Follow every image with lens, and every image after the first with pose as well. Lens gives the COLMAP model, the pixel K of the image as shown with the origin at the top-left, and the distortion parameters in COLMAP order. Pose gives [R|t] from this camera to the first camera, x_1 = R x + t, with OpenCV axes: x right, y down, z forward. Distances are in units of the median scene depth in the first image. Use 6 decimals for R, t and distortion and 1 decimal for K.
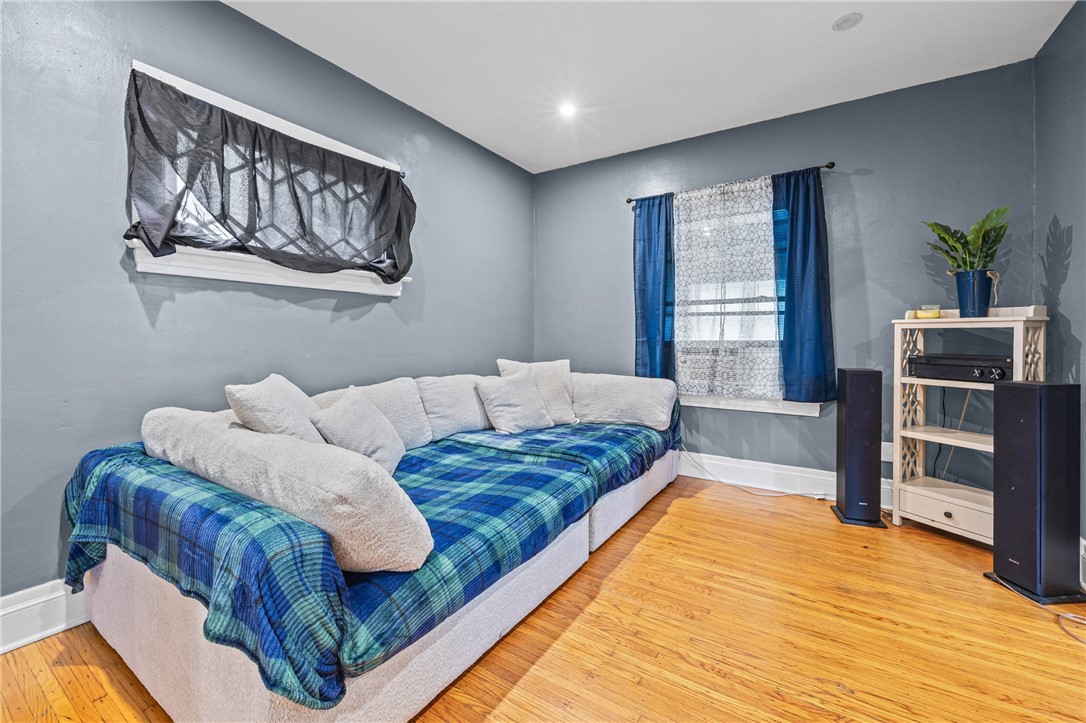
lens RADIAL K [[437.1, 0, 541.8], [0, 437.1, 355.1], [0, 0, 1]] dist [0.000161, 0.000014]
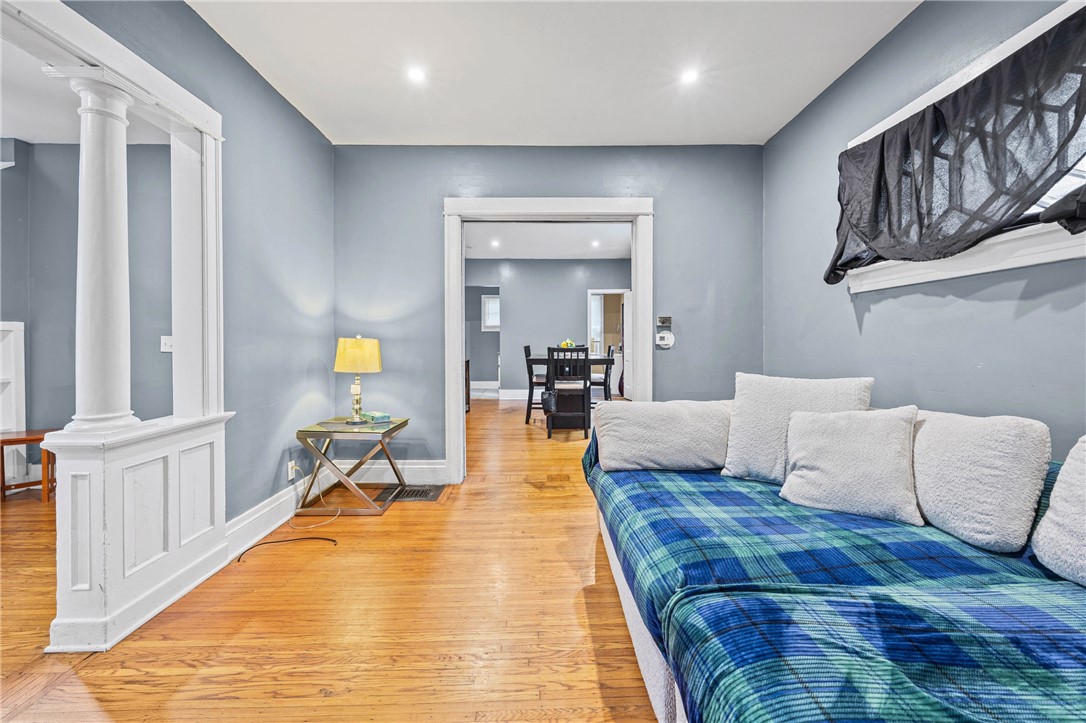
lens RADIAL K [[437.1, 0, 545.7], [0, 437.1, 344.0], [0, 0, 1]] dist [0.000161, 0.000014]
pose [[-0.829432, 0.006620, -0.558568, 0.501291], [-0.015187, 0.999293, 0.034396, -0.051724], [0.558401, 0.037012, -0.828745, 1.259995]]
